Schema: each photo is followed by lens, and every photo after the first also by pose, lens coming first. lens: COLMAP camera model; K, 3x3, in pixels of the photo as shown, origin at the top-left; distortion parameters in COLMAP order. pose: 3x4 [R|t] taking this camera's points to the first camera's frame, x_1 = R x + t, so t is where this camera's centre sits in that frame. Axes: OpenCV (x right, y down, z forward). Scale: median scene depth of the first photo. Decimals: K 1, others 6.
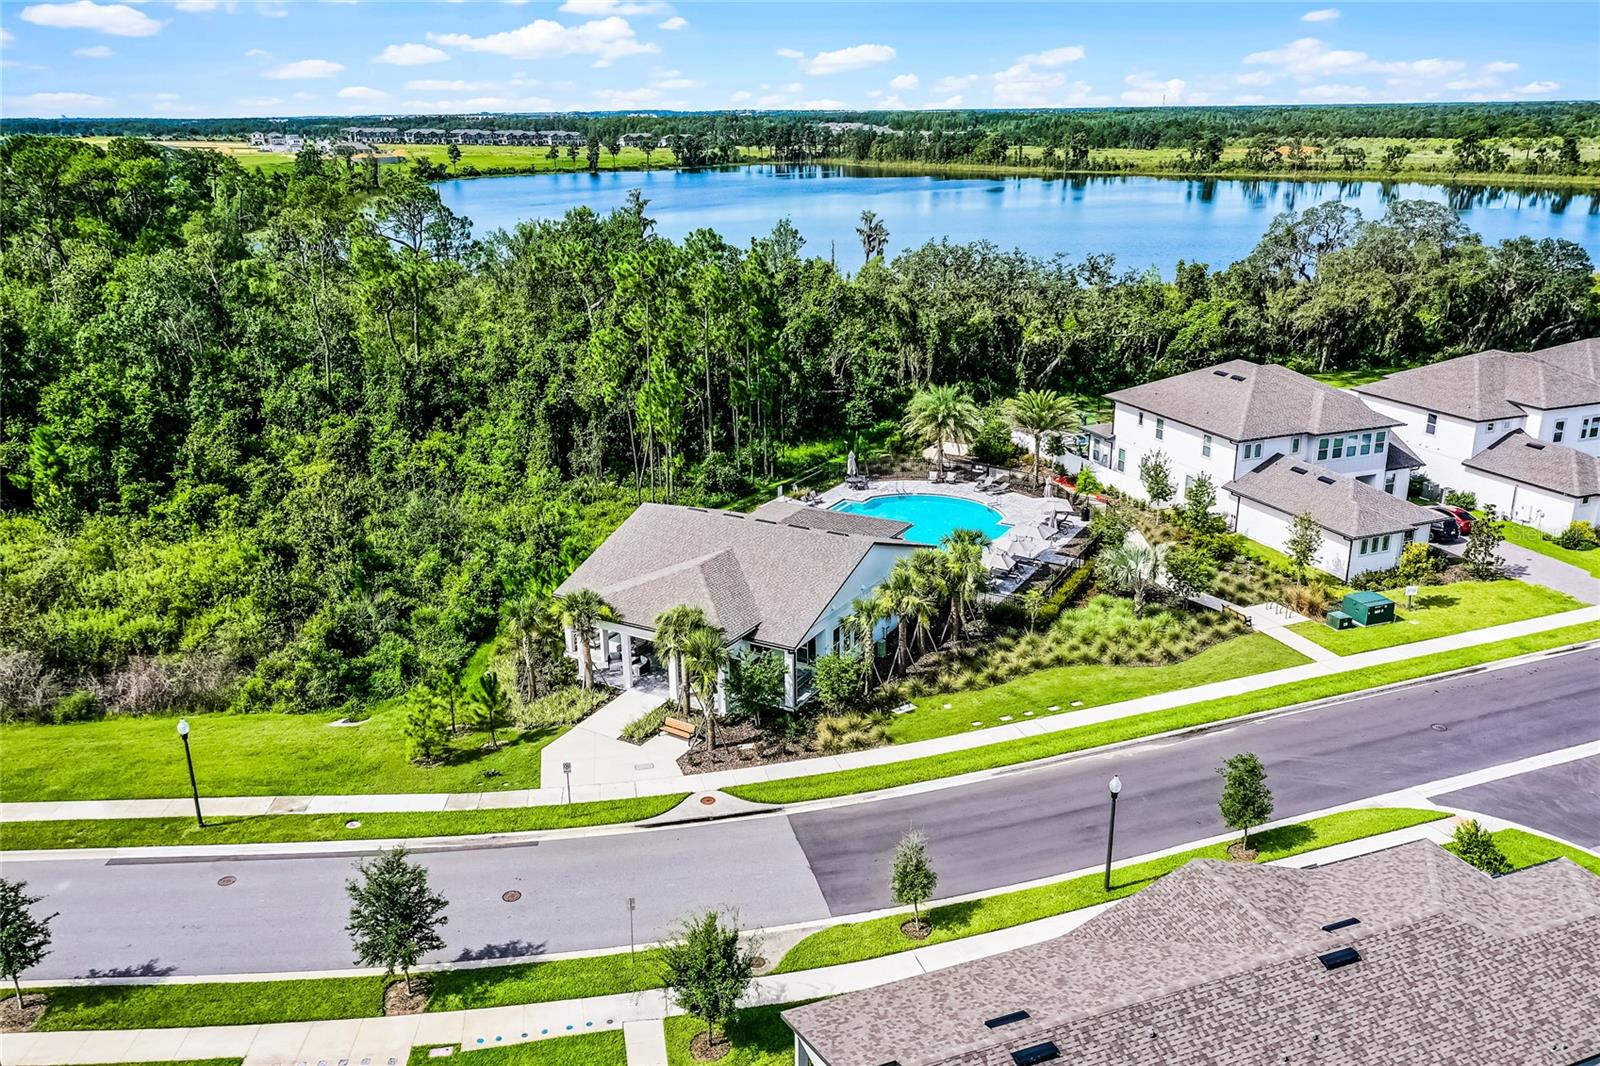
lens RADIAL K [[1250.9, 0, 800.0], [0, 1250.9, 533.0], [0, 0, 1]] dist [0.001105, 0.002608]
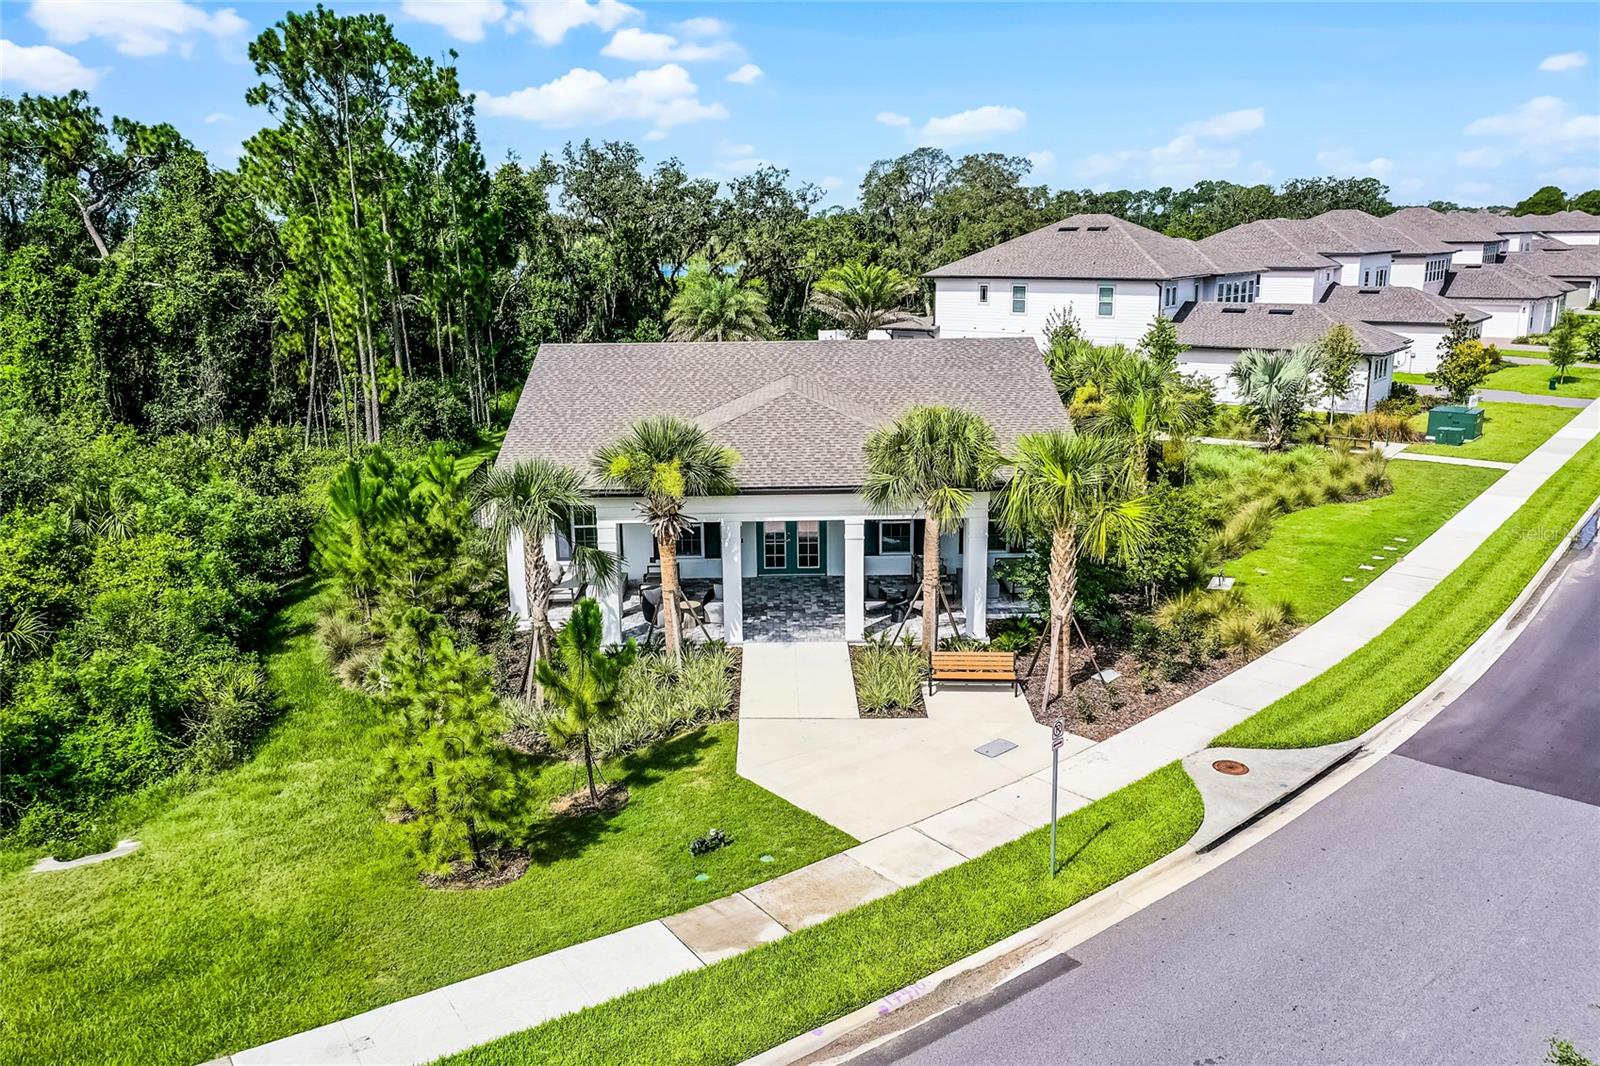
lens RADIAL K [[1250.9, 0, 800.0], [0, 1250.9, 533.0], [0, 0, 1]] dist [0.001105, 0.002608]
pose [[0.860109, -0.119640, 0.495882, -0.330700], [0.164000, 0.985353, -0.046725, 0.105126], [-0.483029, 0.121514, 0.867132, 0.557635]]
